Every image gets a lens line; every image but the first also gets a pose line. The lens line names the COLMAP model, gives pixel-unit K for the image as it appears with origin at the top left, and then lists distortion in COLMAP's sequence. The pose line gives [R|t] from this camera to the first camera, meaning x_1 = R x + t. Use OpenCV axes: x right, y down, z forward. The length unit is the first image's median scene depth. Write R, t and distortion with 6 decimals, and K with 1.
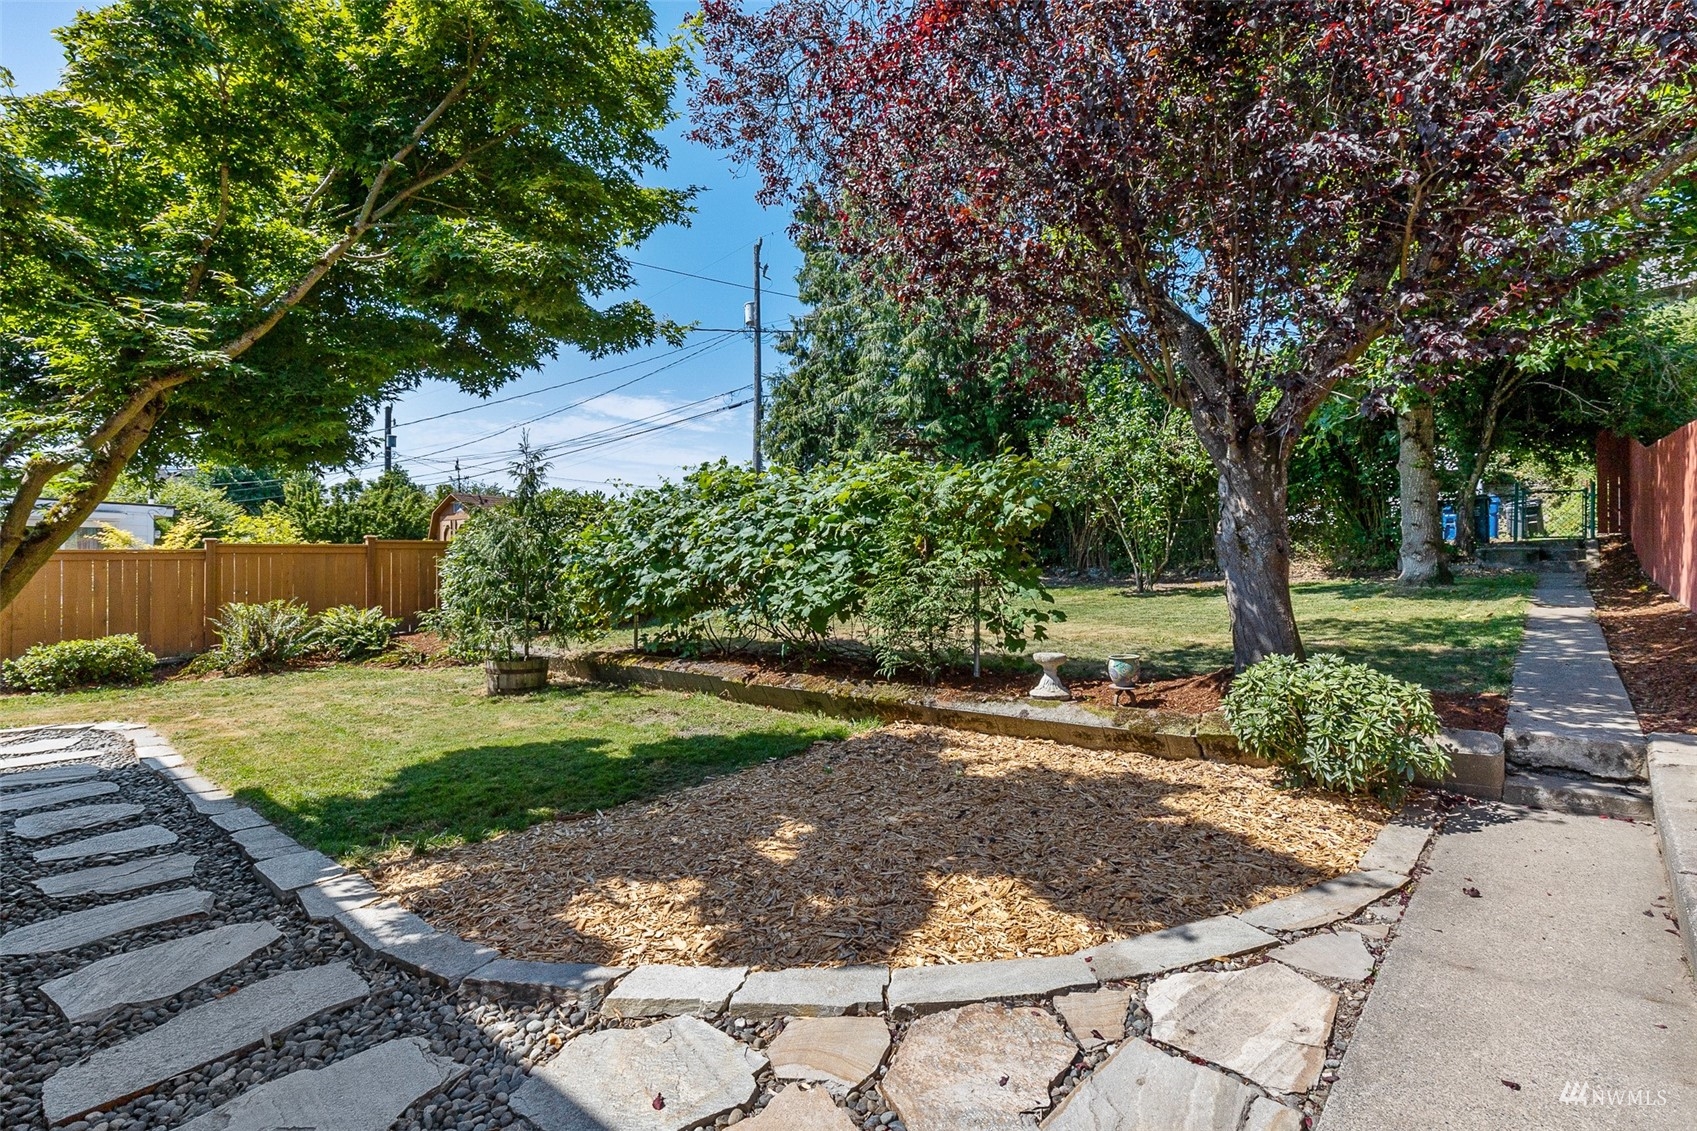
lens RADIAL K [[809.5, 0, 848.5], [0, 809.5, 565.5], [0, 0, 1]] dist [0.000327, -0.000114]
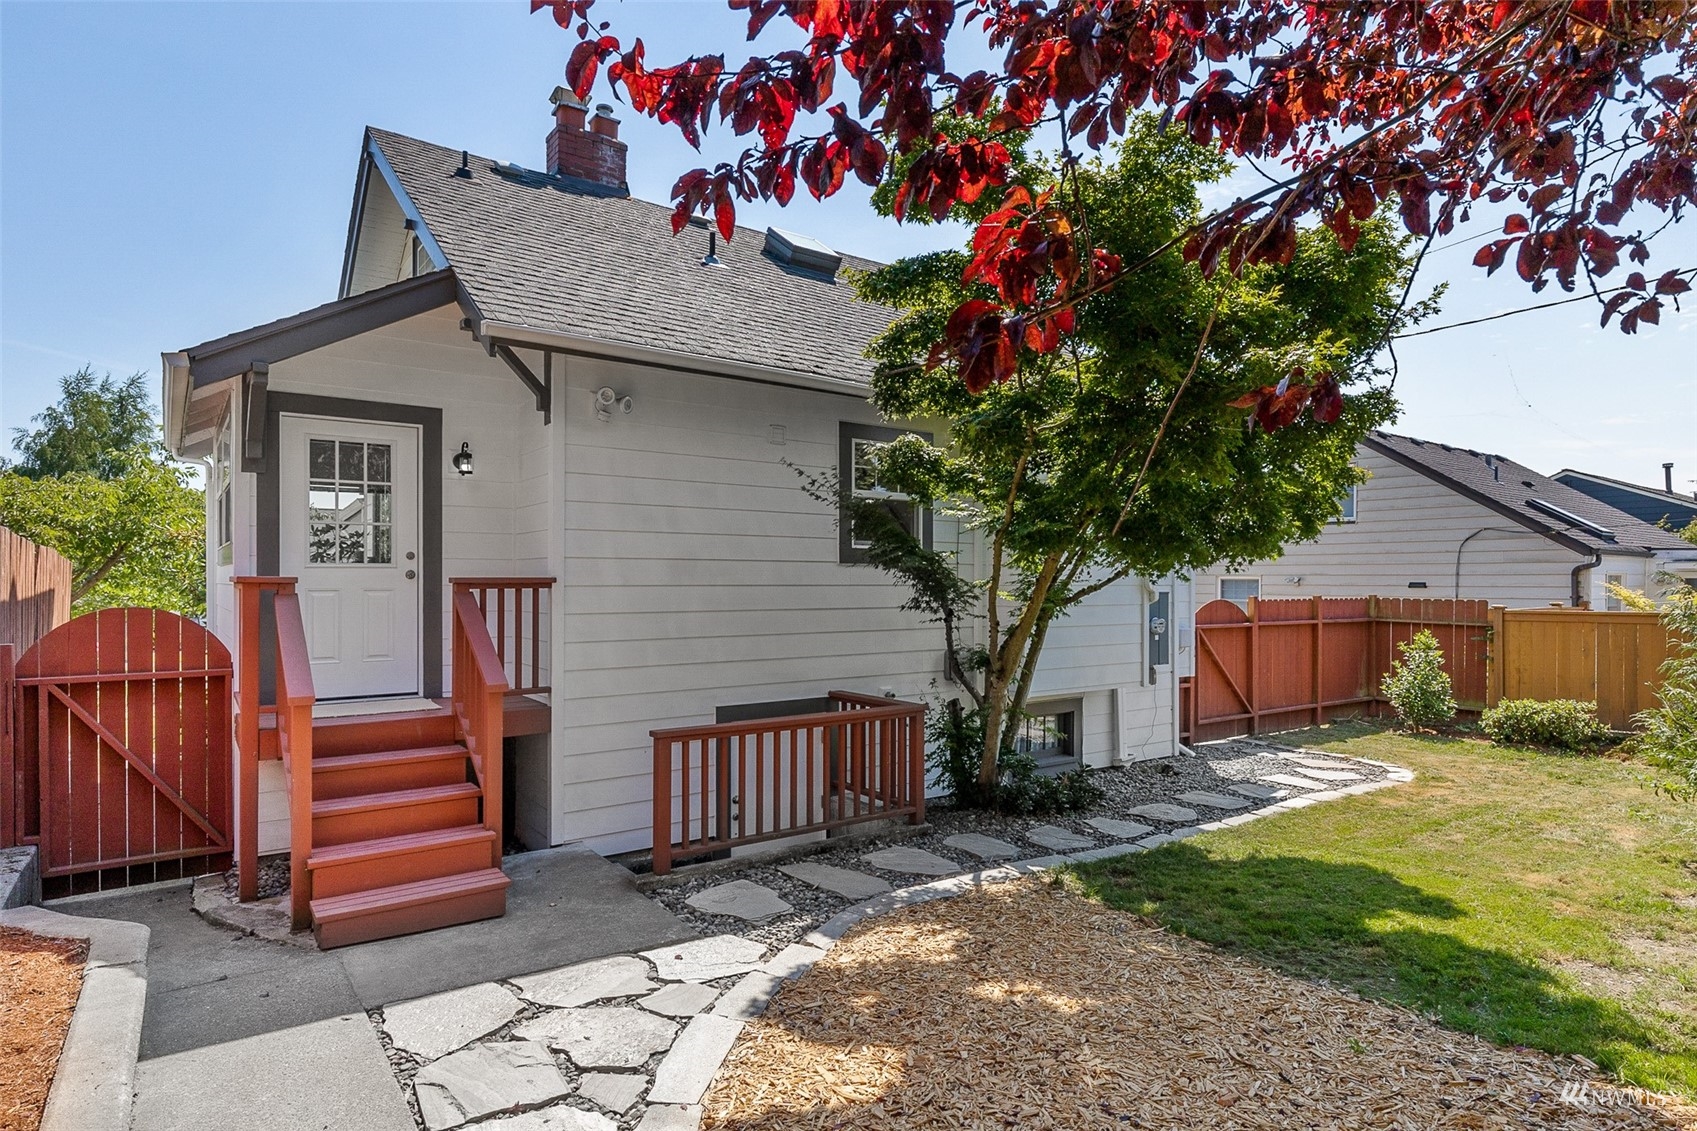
lens RADIAL K [[843.8, 0, 848.3], [0, 843.8, 595.8], [0, 0, 1]] dist [-0.000165, 0.000043]
pose [[-0.233817, 0.003462, -0.972274, 0.770751], [-0.007517, 0.999957, 0.005369, -0.101585], [0.972251, 0.008564, -0.233781, 0.871937]]
